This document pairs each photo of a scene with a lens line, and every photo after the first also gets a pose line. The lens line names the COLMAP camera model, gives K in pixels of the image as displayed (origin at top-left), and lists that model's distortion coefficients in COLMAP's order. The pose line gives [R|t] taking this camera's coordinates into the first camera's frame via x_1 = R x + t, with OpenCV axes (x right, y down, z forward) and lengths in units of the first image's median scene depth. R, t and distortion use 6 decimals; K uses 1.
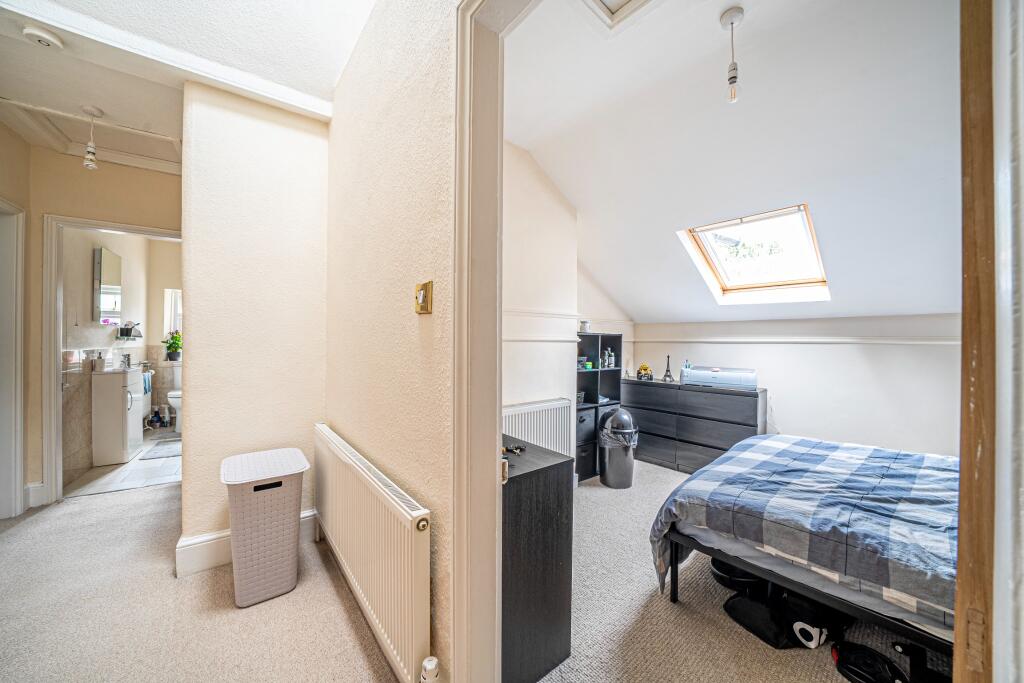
lens RADIAL K [[356.2, 0, 508.6], [0, 356.2, 340.7], [0, 0, 1]] dist [-0.028731, 0.004861]
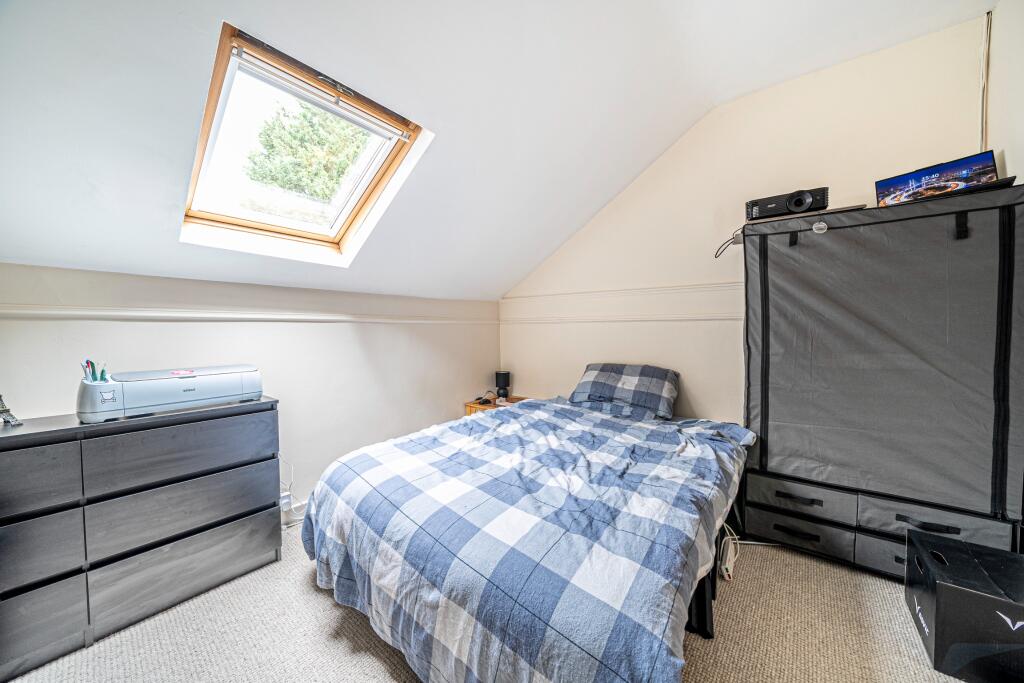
lens RADIAL K [[356.2, 0, 508.6], [0, 356.2, 340.7], [0, 0, 1]] dist [-0.028731, 0.004861]
pose [[-0.203314, -0.037214, 0.978406, 0.031438], [-0.002824, 0.999296, 0.037422, 0.018375], [-0.979109, 0.004845, -0.203276, 0.723490]]
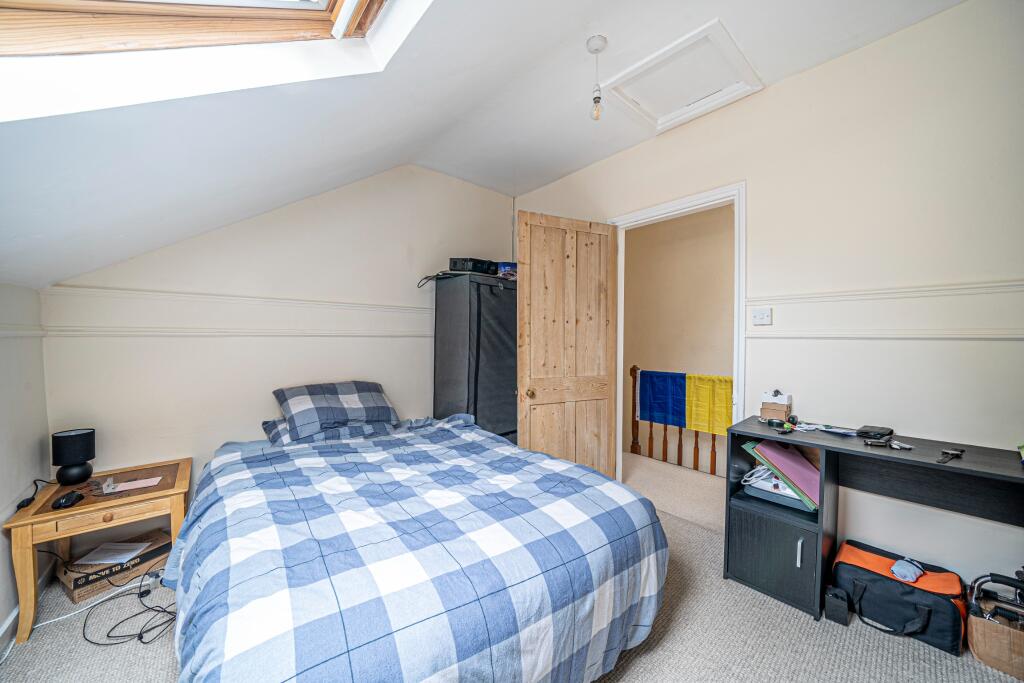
lens RADIAL K [[356.2, 0, 508.6], [0, 356.2, 340.7], [0, 0, 1]] dist [-0.028731, 0.004861]
pose [[-0.999358, -0.009760, -0.034479, 0.495164], [-0.009993, 0.999928, 0.006618, 0.001232], [0.034411, 0.006958, -0.999384, 1.110747]]
